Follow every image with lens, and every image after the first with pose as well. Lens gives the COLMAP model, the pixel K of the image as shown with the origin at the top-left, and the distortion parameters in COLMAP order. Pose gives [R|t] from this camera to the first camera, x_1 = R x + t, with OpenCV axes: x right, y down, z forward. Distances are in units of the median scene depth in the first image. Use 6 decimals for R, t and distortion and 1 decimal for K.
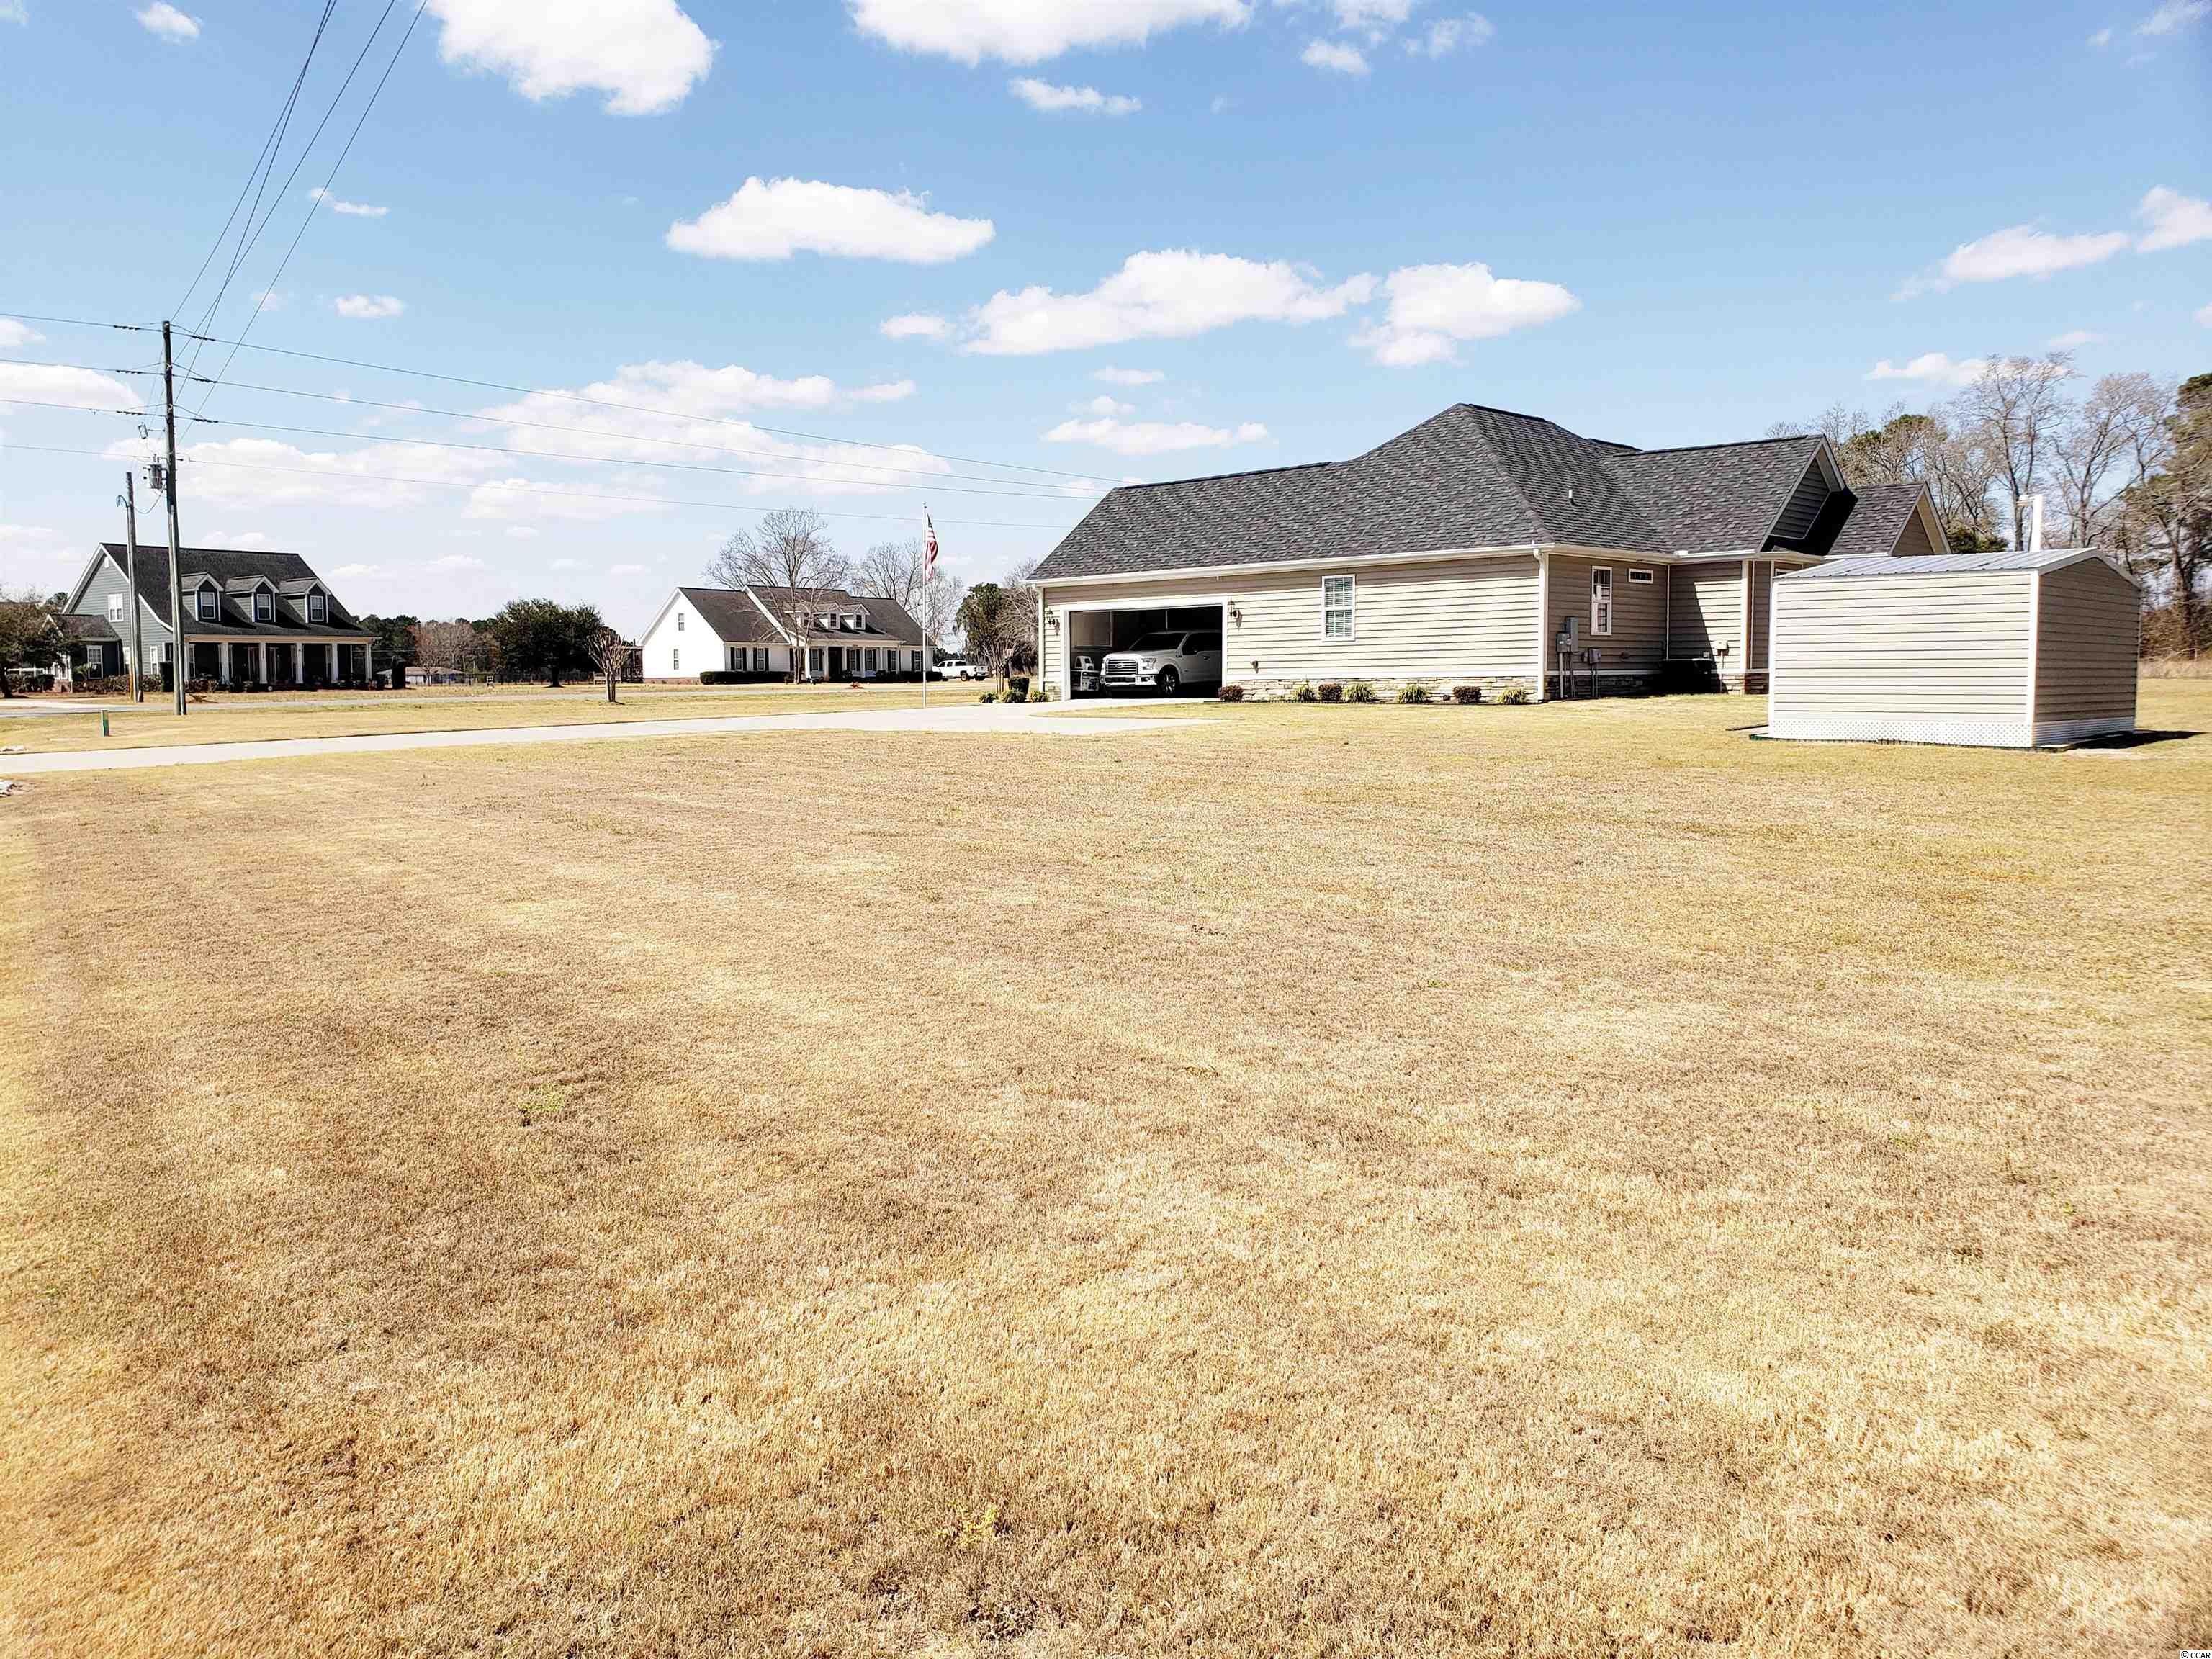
lens RADIAL K [[1698.1, 0, 1128.9], [0, 1698.1, 801.0], [0, 0, 1]] dist [0.106935, -0.215830]
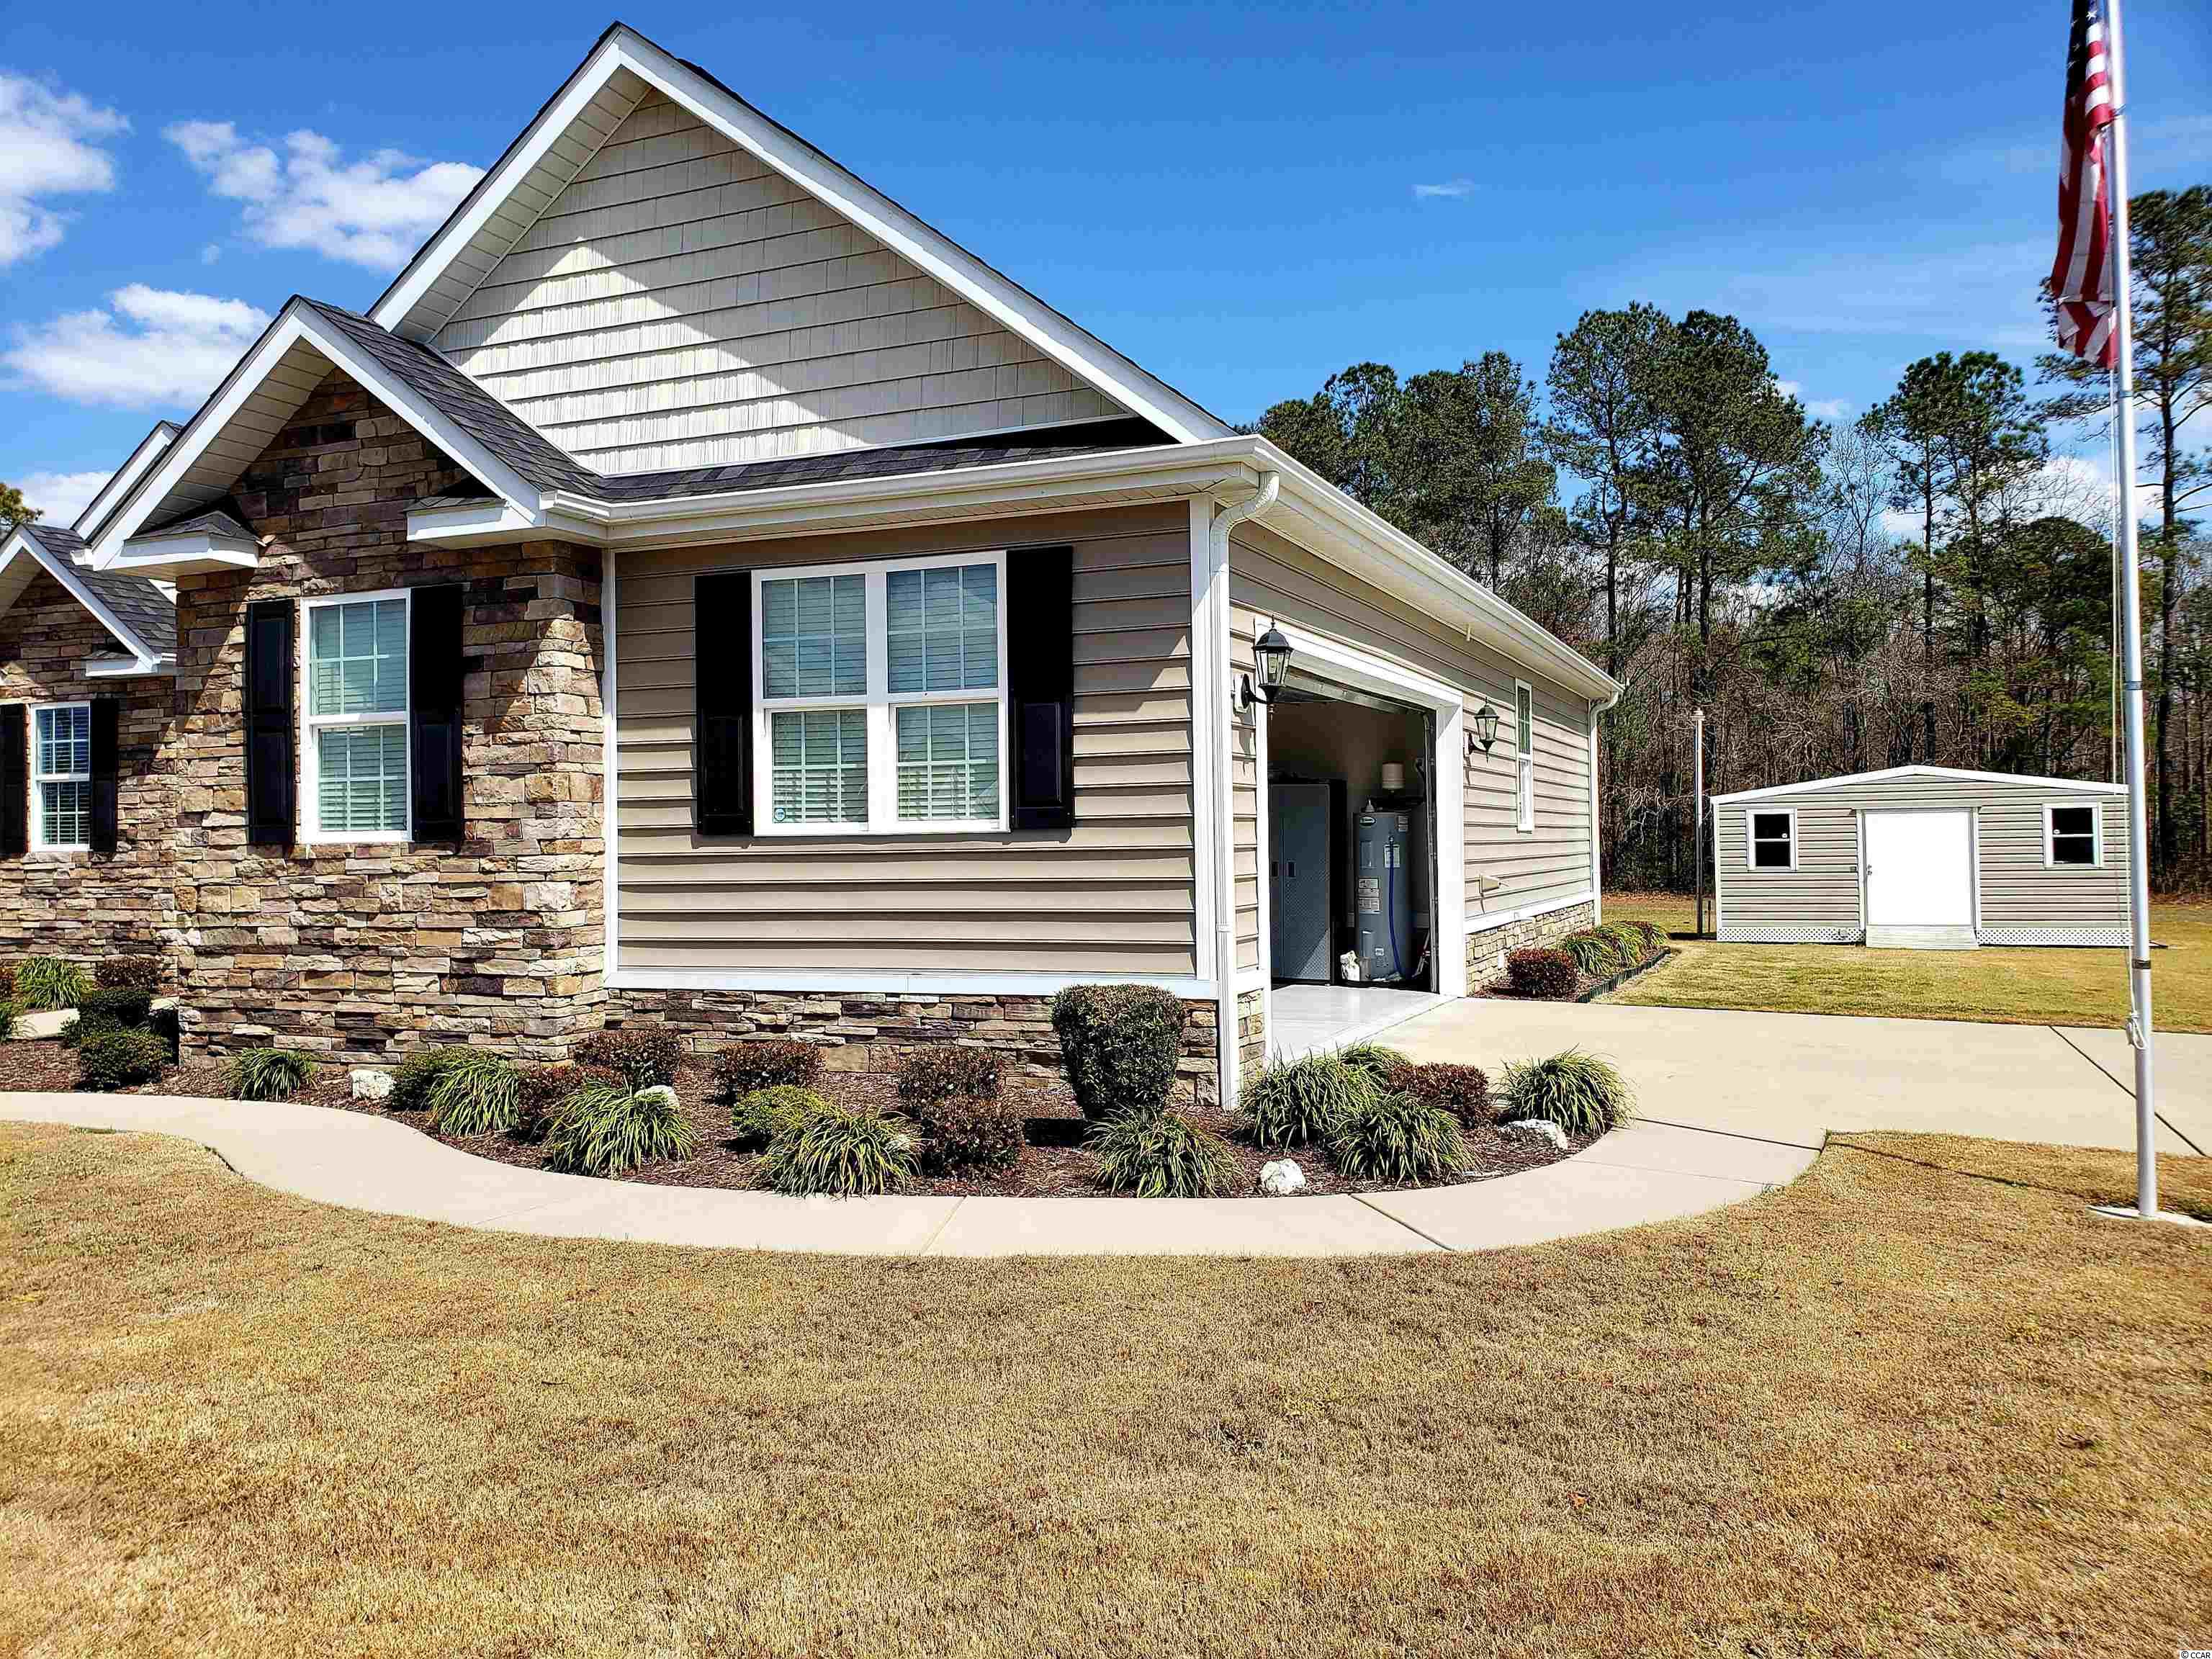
lens RADIAL K [[1698.1, 0, 1128.9], [0, 1698.1, 801.0], [0, 0, 1]] dist [0.106935, -0.215830]
pose [[-0.296073, 0.038702, 0.954381, -0.241986], [0.085175, 0.996268, -0.013977, -0.096070], [-0.951360, 0.077151, -0.298264, 1.129453]]
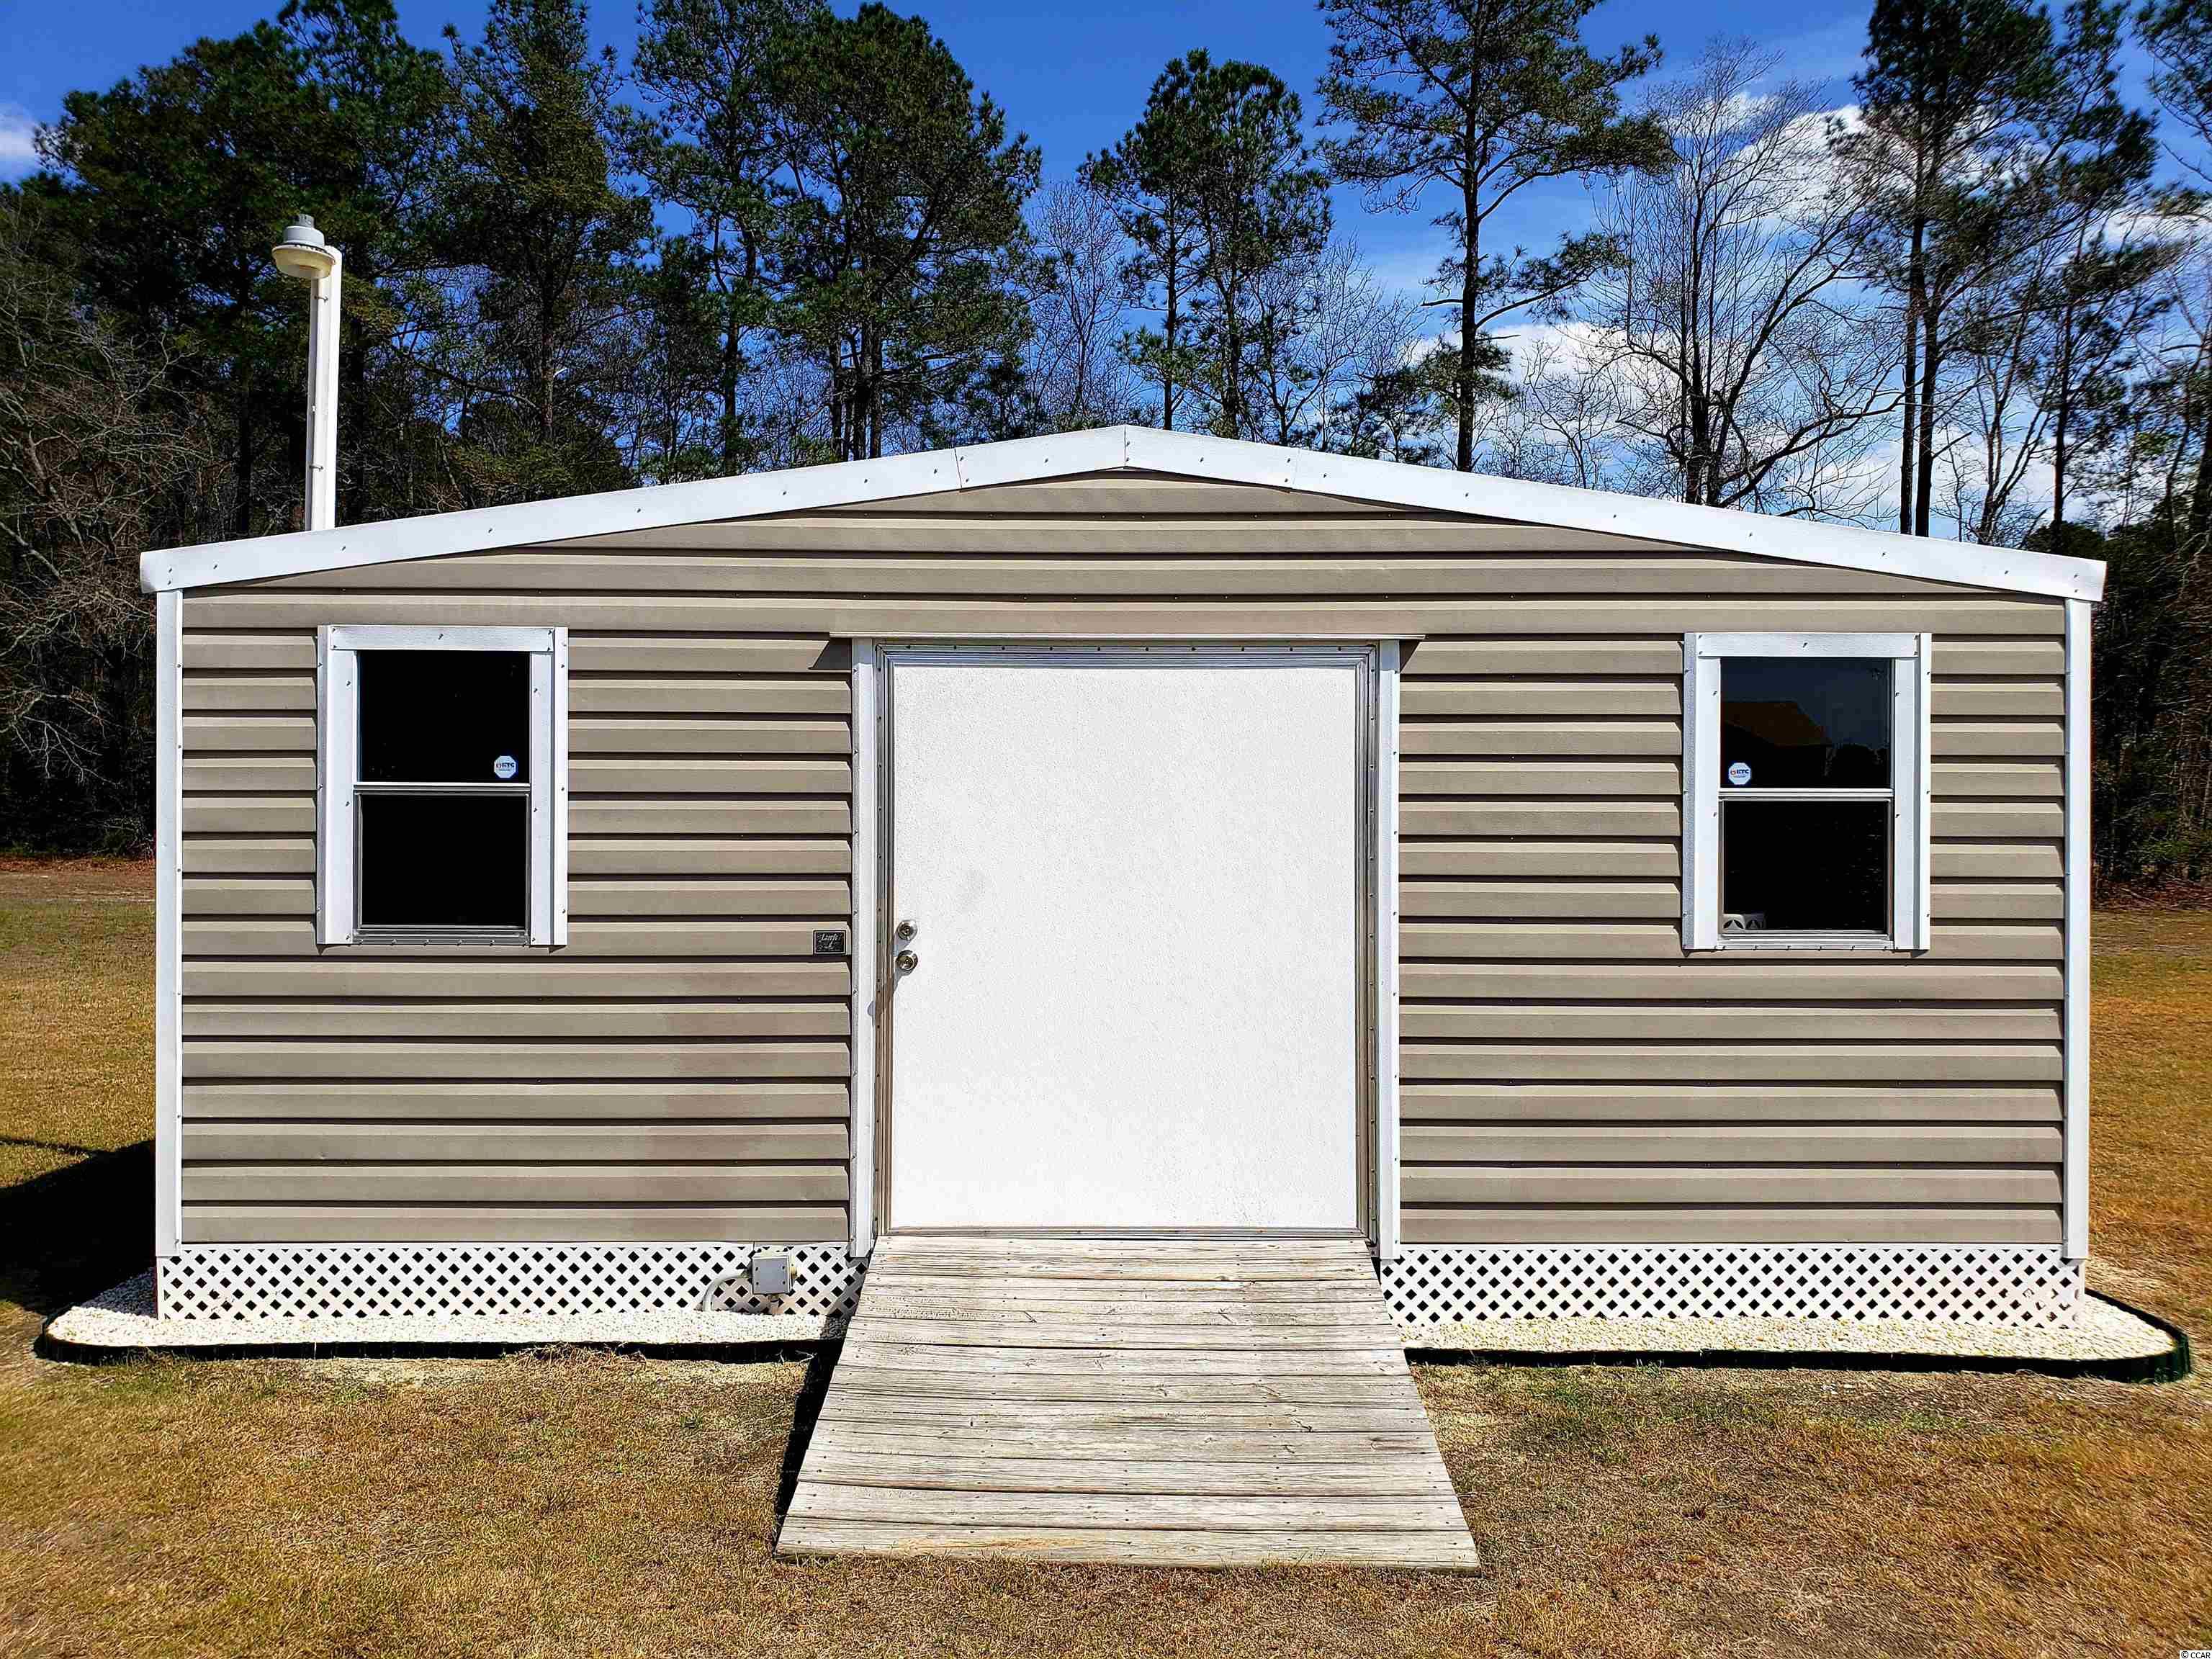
lens RADIAL K [[1698.1, 0, 1128.9], [0, 1698.1, 801.0], [0, 0, 1]] dist [0.106935, -0.215830]
pose [[-0.661604, -0.009271, 0.749796, 0.189171], [0.053147, 0.996829, 0.059222, -0.072971], [-0.747967, 0.079031, -0.659014, 0.742360]]
